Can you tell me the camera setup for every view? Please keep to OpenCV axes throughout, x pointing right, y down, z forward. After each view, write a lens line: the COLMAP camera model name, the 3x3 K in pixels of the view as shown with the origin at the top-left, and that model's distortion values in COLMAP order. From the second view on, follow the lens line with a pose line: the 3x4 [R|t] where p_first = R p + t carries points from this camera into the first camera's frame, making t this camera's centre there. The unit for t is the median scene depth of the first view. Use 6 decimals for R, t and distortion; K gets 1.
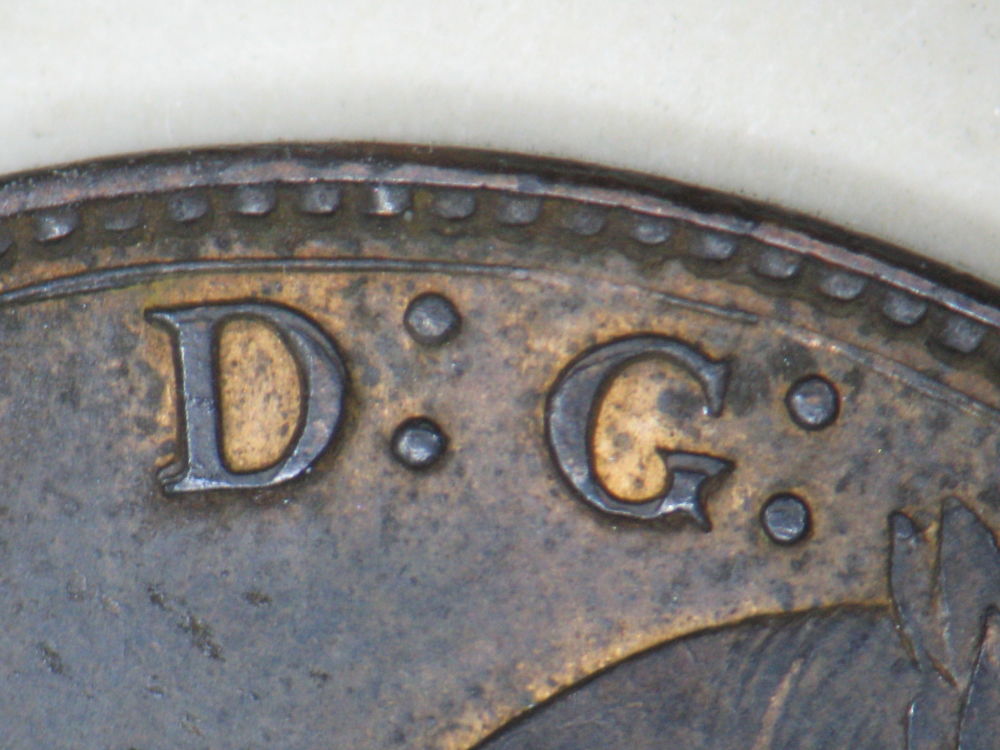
lens RADIAL K [[3687.2, 0, 455.4], [0, 3687.2, 420.3], [0, 0, 1]] dist [0.426844, 0.000000]
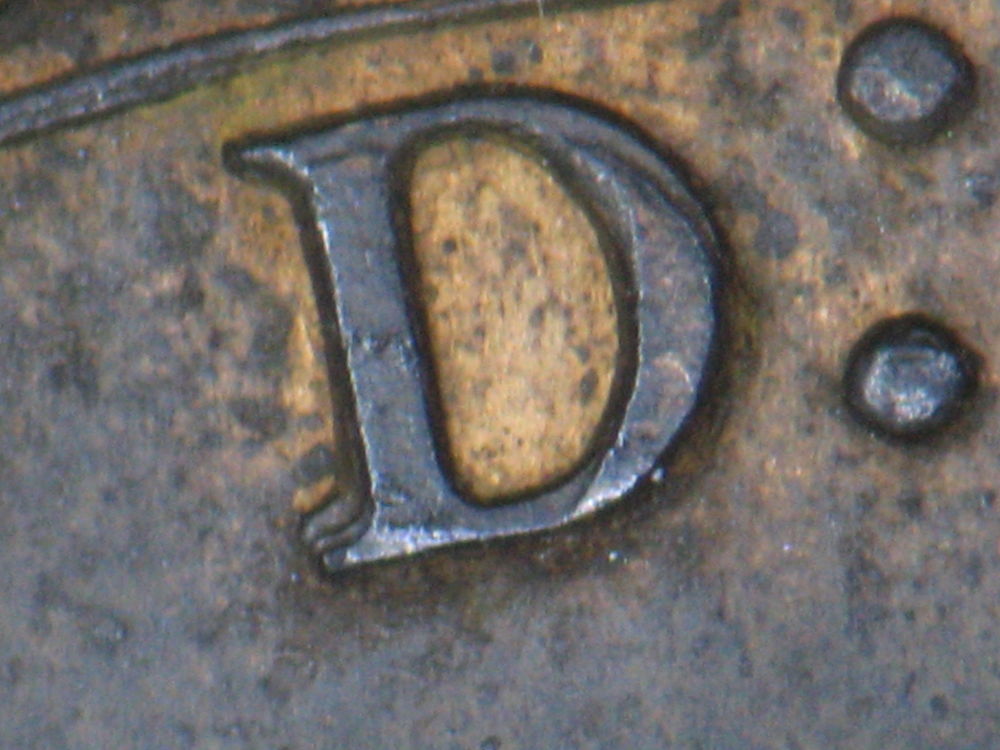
lens RADIAL K [[3687.2, 0, 509.9], [0, 3687.2, 366.3], [0, 0, 1]] dist [0.426844, 0.000000]
pose [[0.989238, -0.122651, -0.079785, -0.021272], [0.124375, 0.992090, 0.017002, -0.008030], [0.077069, -0.026743, 0.996667, 0.580536]]
